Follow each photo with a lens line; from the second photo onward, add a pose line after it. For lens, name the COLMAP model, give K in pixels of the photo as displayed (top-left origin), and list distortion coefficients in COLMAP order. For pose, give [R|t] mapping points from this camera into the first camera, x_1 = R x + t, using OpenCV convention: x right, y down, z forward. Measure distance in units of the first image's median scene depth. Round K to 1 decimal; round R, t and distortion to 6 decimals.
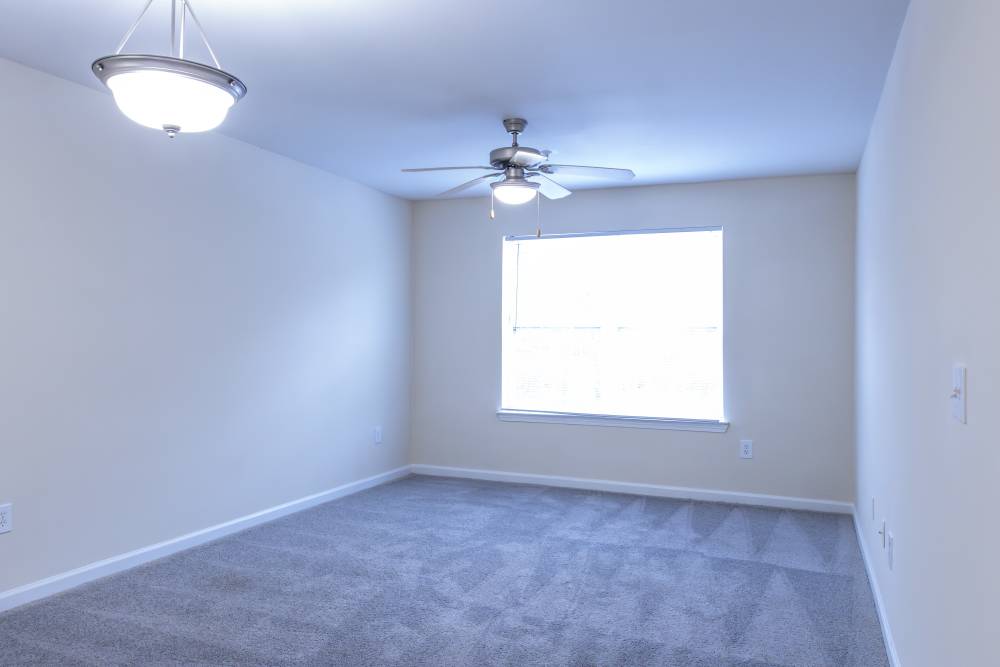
lens RADIAL K [[746.7, 0, 500.0], [0, 746.7, 333.5], [0, 0, 1]] dist [0.002431, 0.003422]
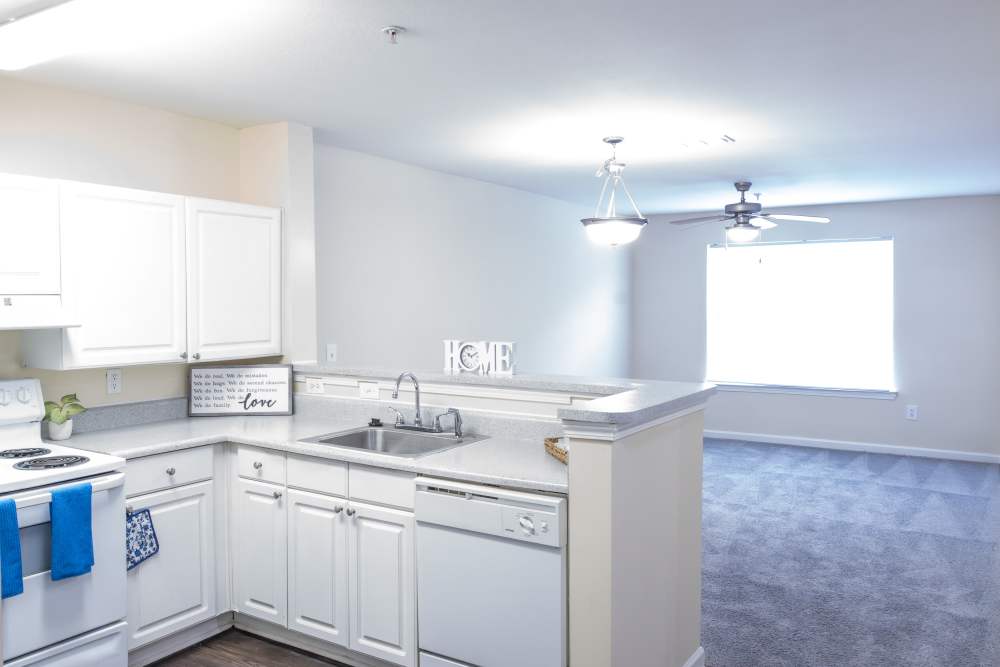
lens RADIAL K [[806.7, 0, 500.0], [0, 806.7, 333.5], [0, 0, 1]] dist [0.004637, 0.006768]
pose [[0.987656, -0.006612, -0.156501, -0.179765], [0.013080, 0.999101, 0.040337, -0.054682], [0.156093, -0.041886, 0.986854, -0.564376]]
